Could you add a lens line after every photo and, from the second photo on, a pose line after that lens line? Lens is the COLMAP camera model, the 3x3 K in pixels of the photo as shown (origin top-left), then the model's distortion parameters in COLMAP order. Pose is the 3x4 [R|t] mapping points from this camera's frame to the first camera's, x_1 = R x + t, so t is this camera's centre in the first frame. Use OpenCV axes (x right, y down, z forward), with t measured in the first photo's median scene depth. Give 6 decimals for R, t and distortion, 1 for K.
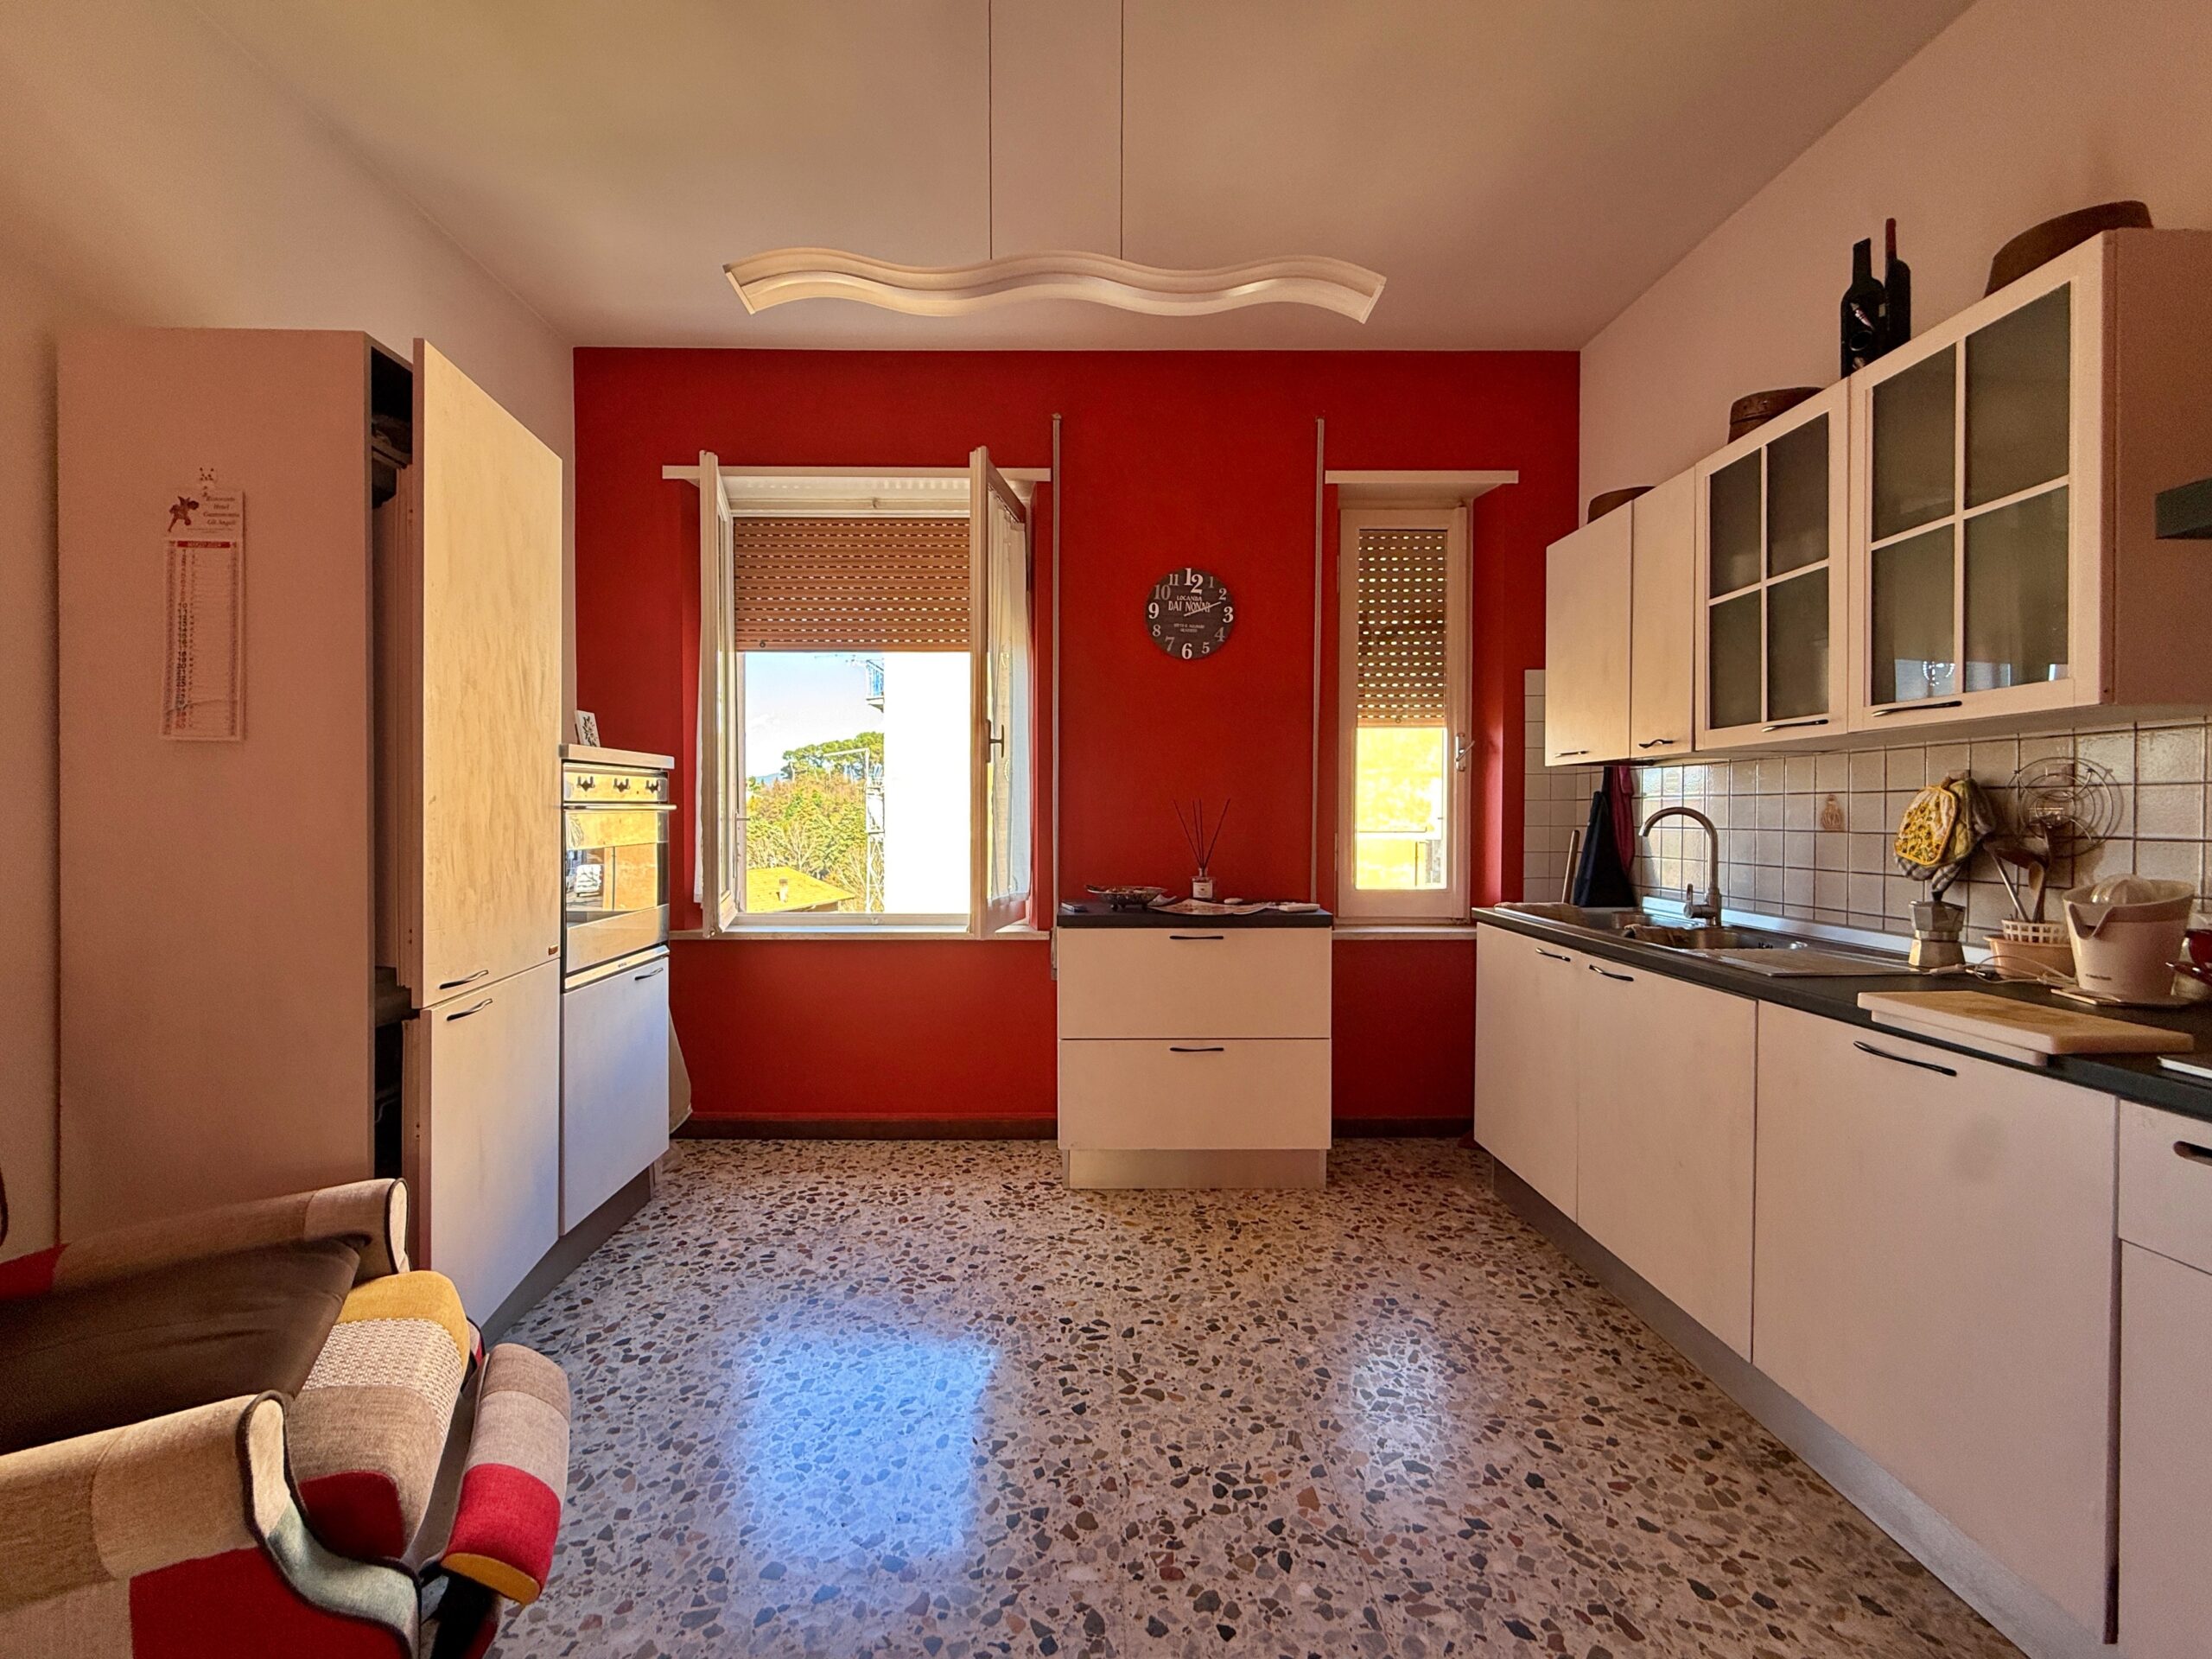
lens RADIAL K [[907.8, 0, 1105.3], [0, 907.8, 822.3], [0, 0, 1]] dist [-0.002060, 0.000795]
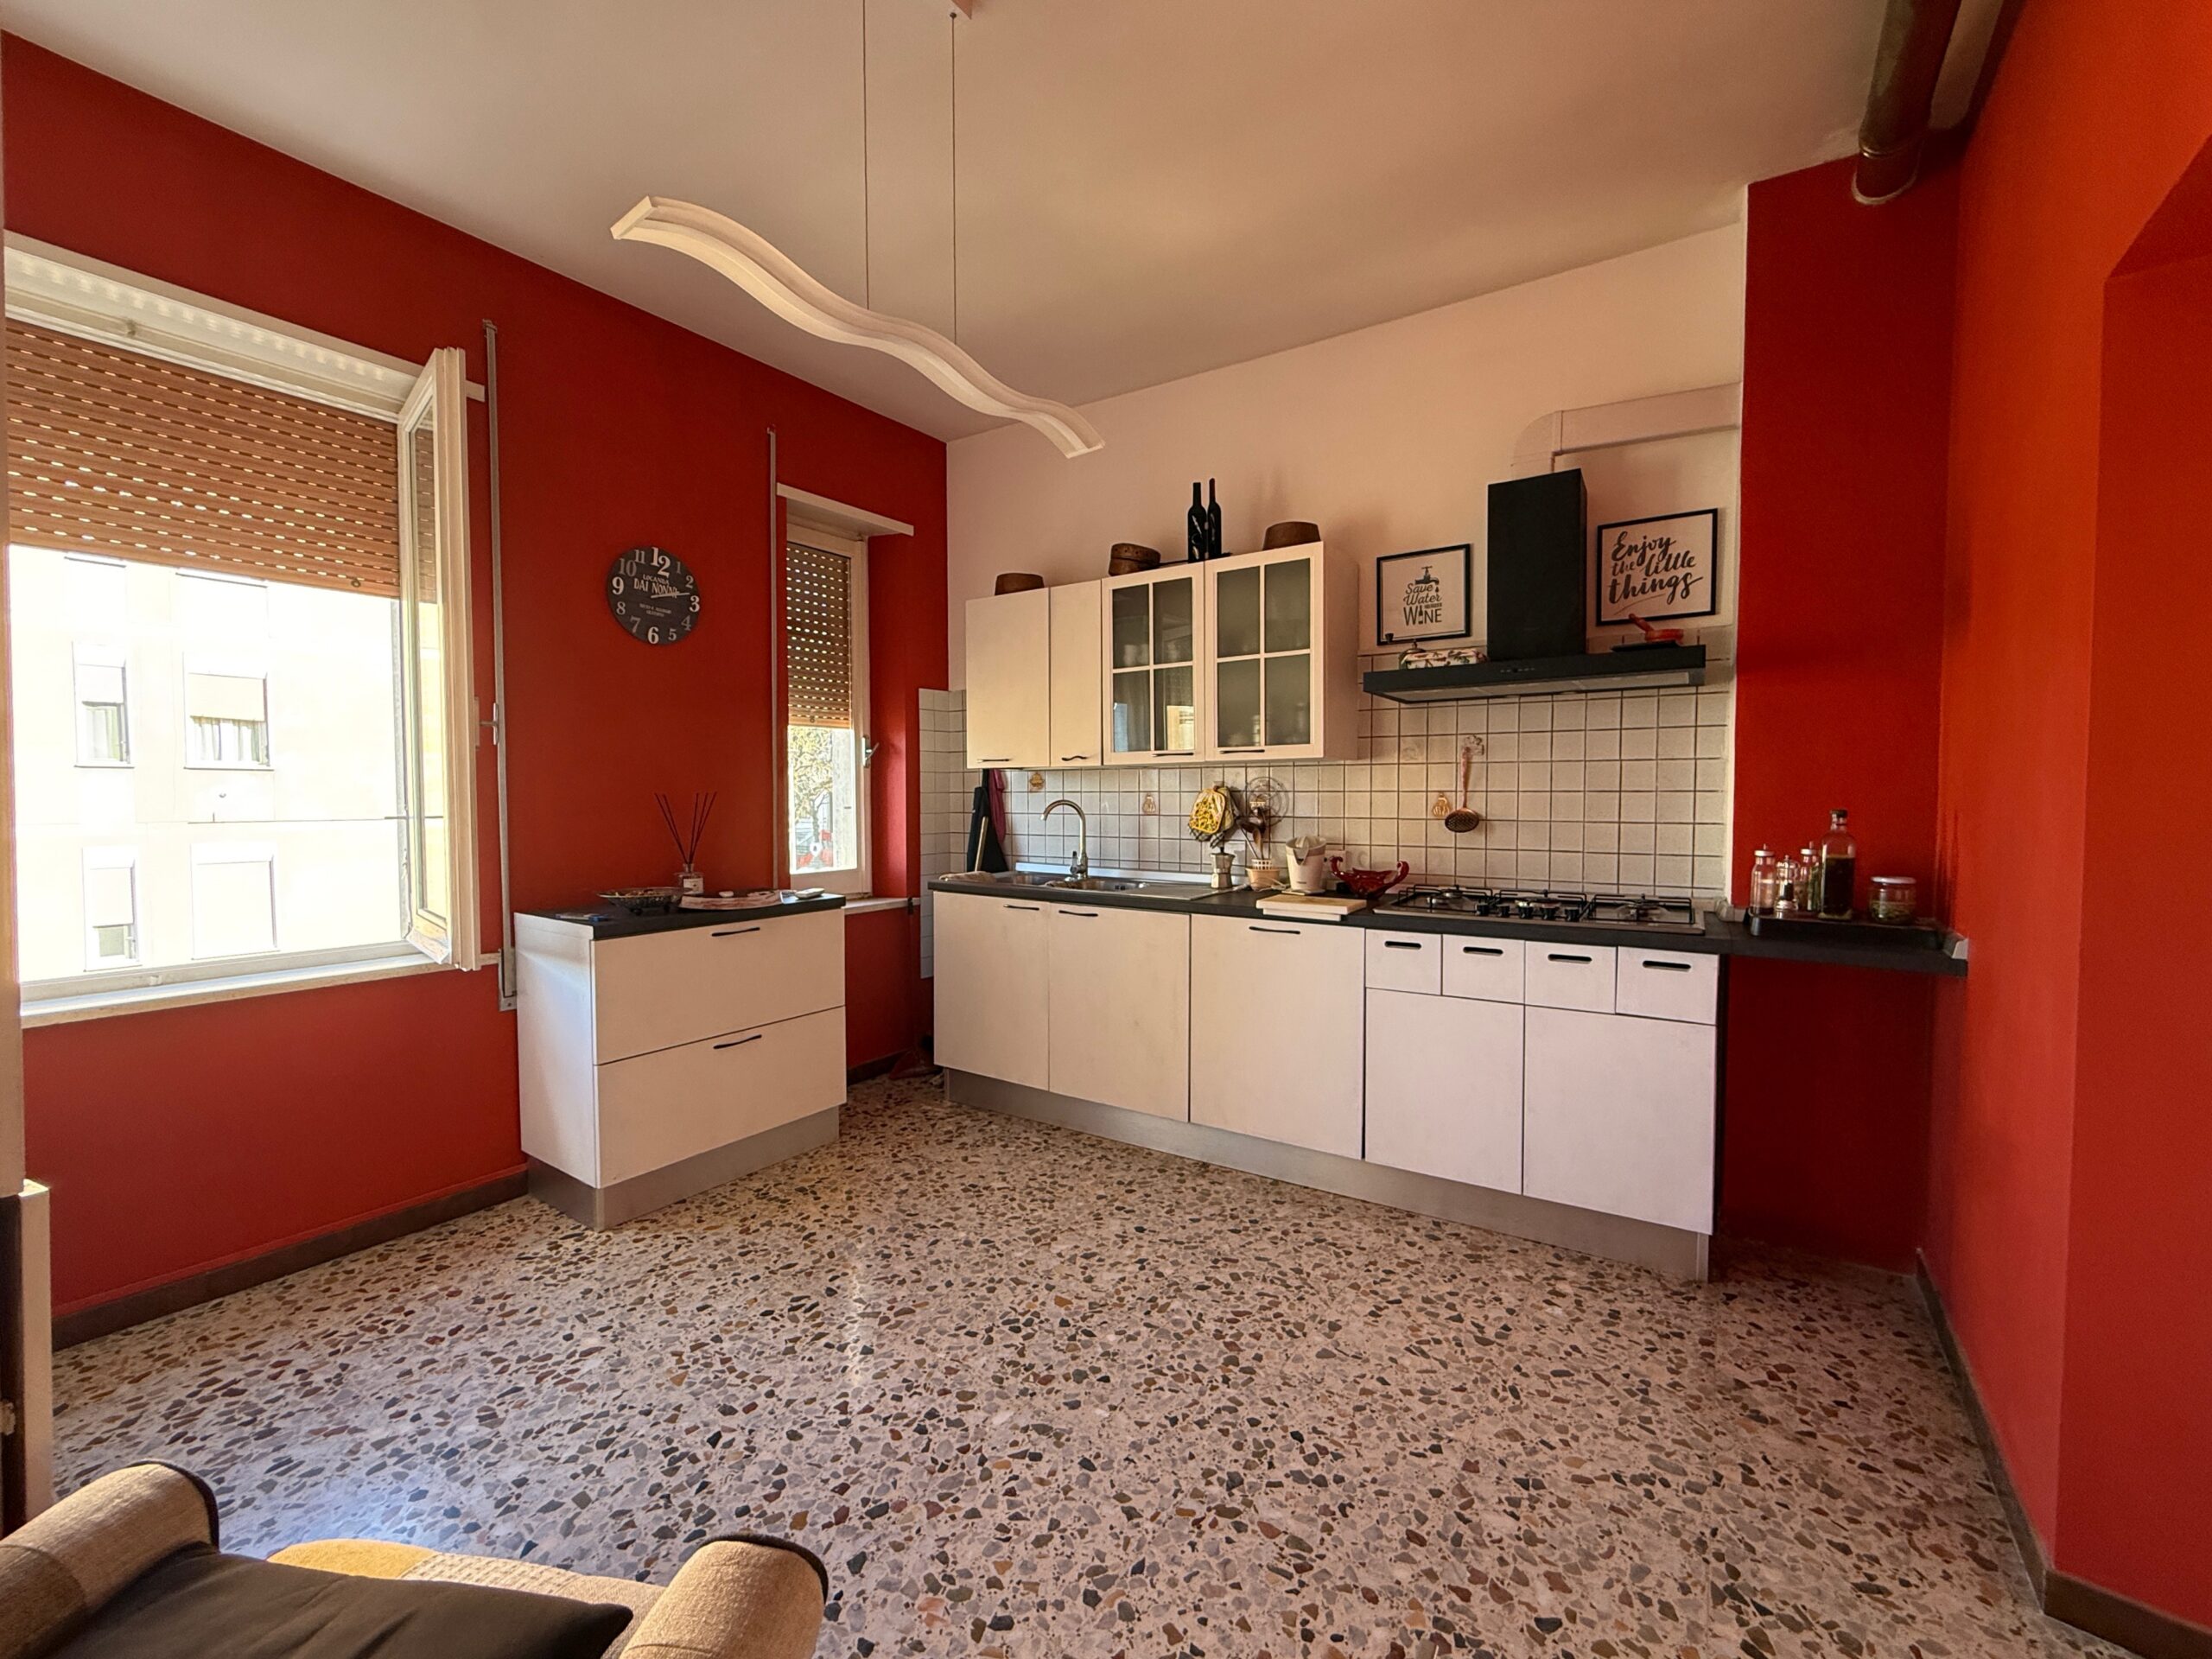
lens RADIAL K [[907.8, 0, 1120.7], [0, 907.8, 822.0], [0, 0, 1]] dist [-0.002060, 0.000795]
pose [[0.565256, -0.028293, 0.824430, -0.592342], [0.009658, 0.999570, 0.027681, -0.023408], [-0.824859, -0.007685, 0.565286, 0.094064]]
